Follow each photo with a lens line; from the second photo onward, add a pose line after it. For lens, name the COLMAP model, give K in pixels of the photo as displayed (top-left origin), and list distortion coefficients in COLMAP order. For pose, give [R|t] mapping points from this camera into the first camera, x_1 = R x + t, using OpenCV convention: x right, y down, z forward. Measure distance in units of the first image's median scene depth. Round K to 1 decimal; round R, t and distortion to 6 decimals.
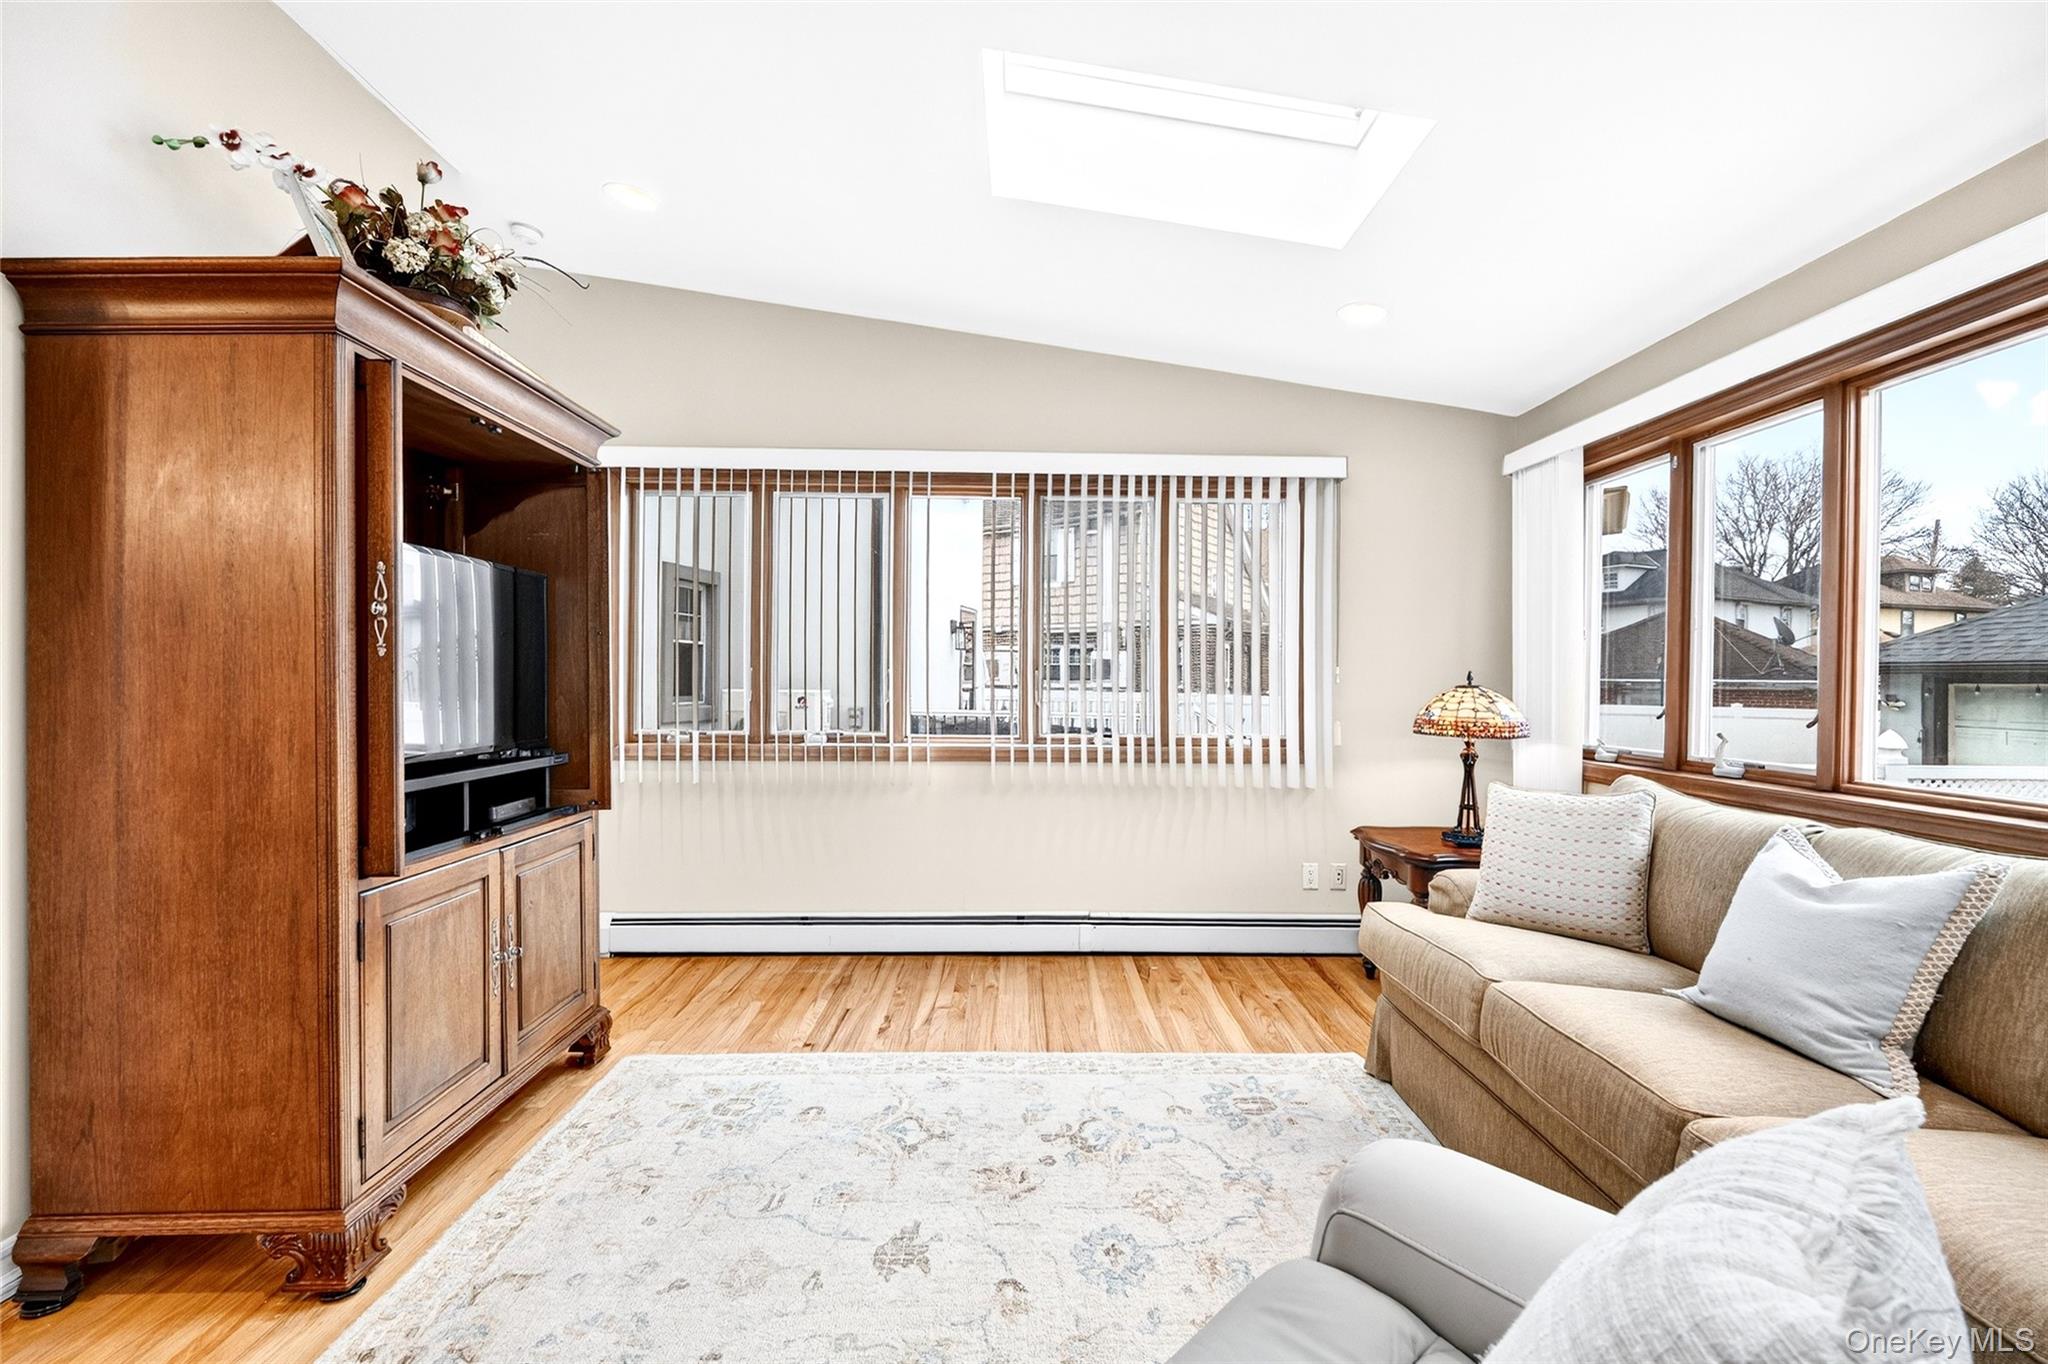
lens RADIAL K [[919.6, 0, 1026.7], [0, 919.6, 676.6], [0, 0, 1]] dist [-0.003615, 0.002422]
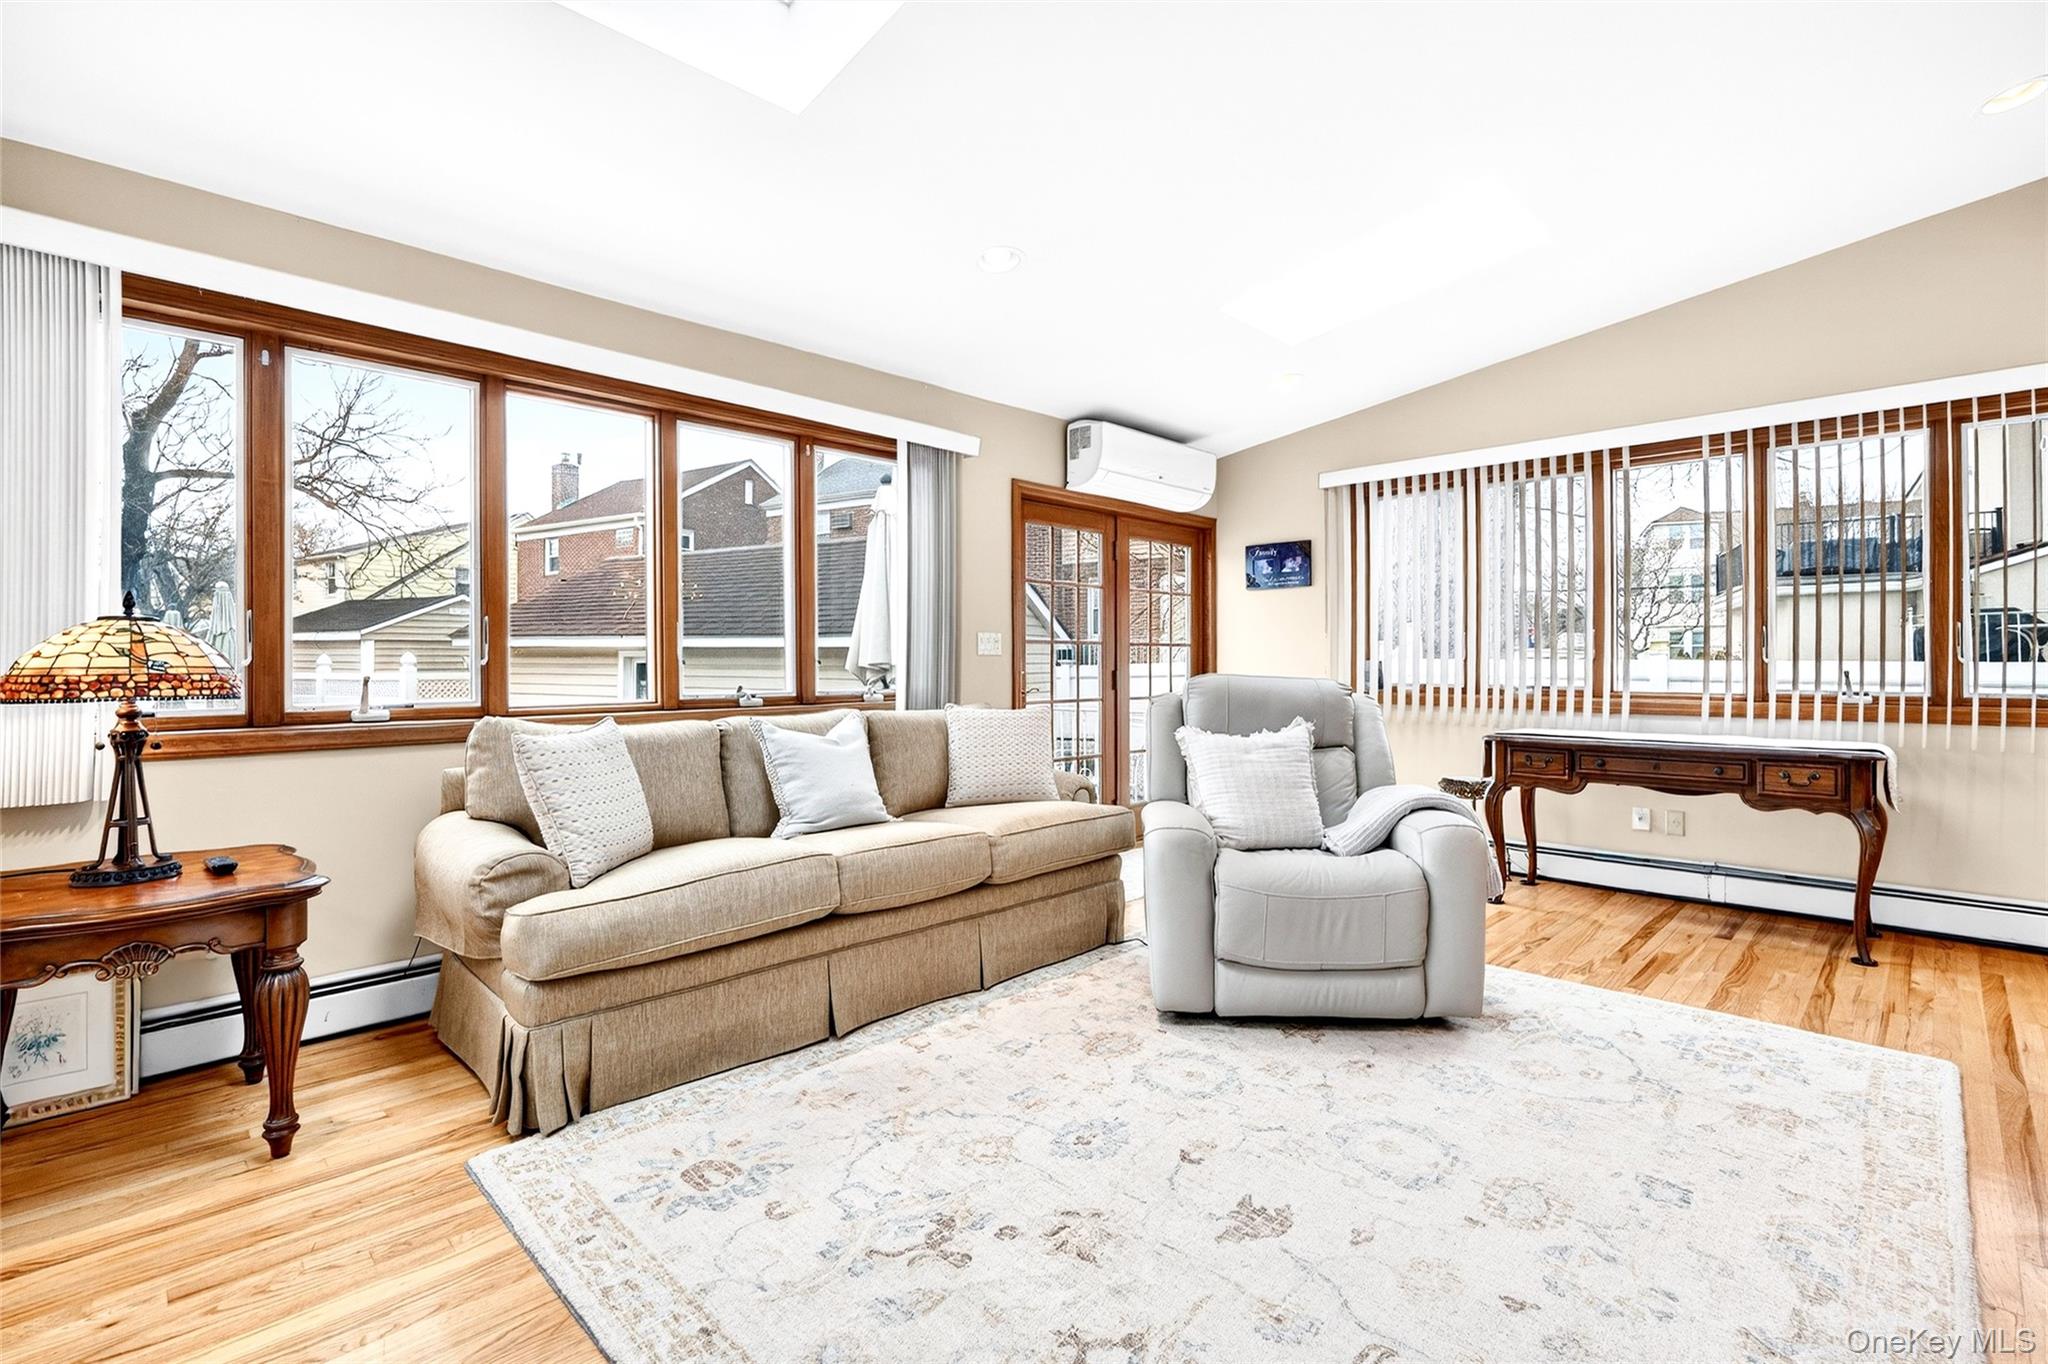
lens RADIAL K [[919.6, 0, 1037.0], [0, 919.6, 653.6], [0, 0, 1]] dist [-0.003615, 0.002422]
pose [[-0.709837, 0.003884, 0.704356, -0.406673], [-0.003469, 0.999953, -0.009010, 0.042330], [-0.704358, -0.008839, -0.709790, 1.169380]]
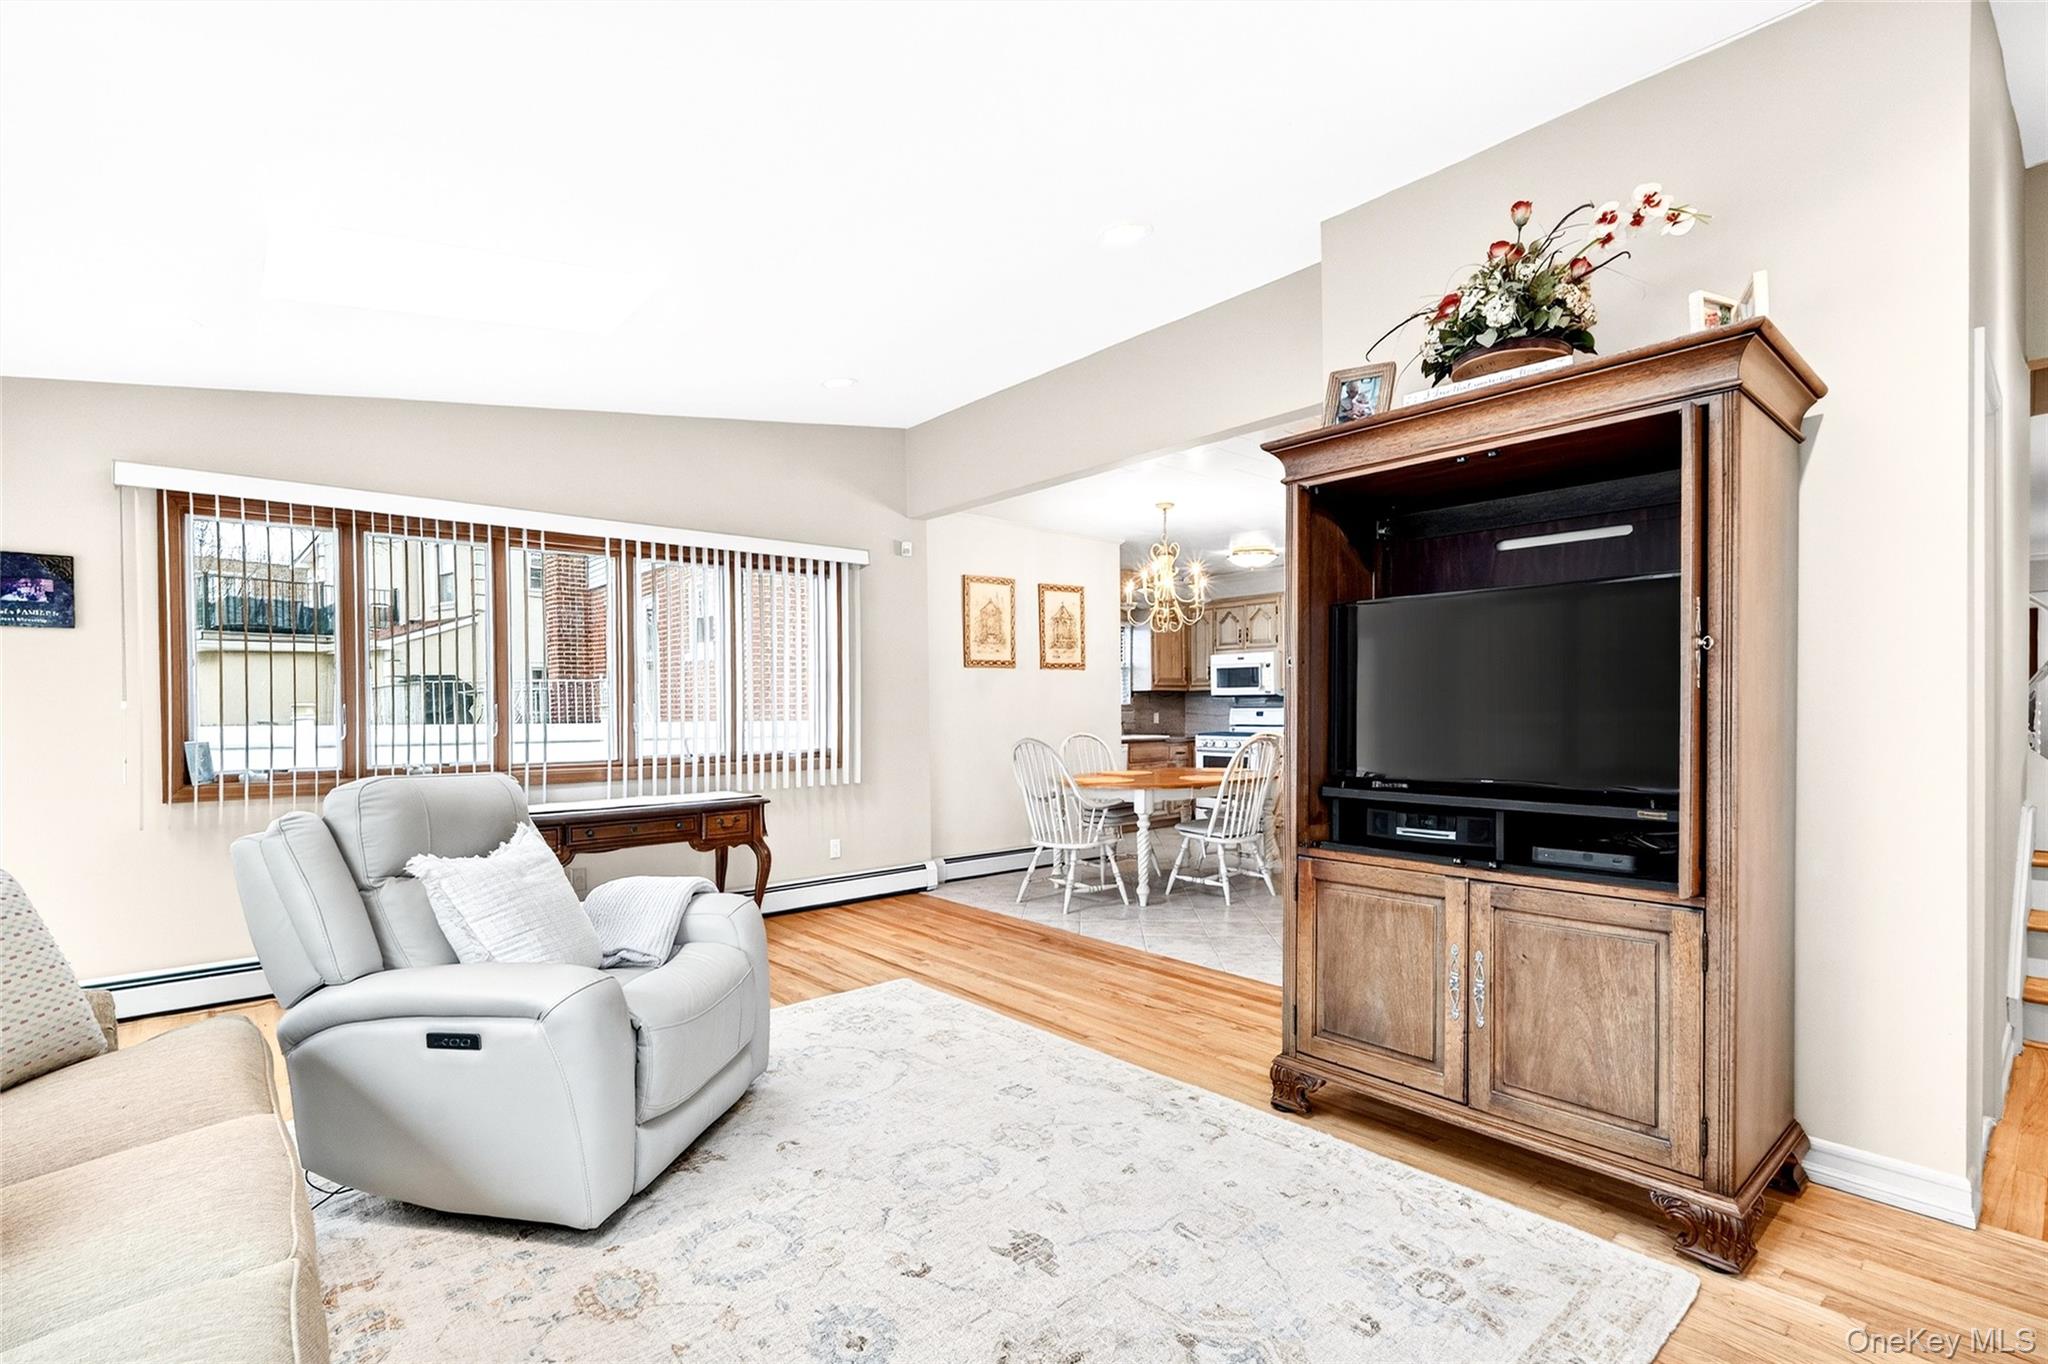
lens RADIAL K [[919.6, 0, 1017.2], [0, 919.6, 711.5], [0, 0, 1]] dist [-0.003615, 0.002422]
pose [[-0.768821, 0.003226, -0.639456, 0.356165], [0.005510, 0.999984, -0.001580, 0.003169], [0.639441, -0.004738, -0.768826, 1.165706]]
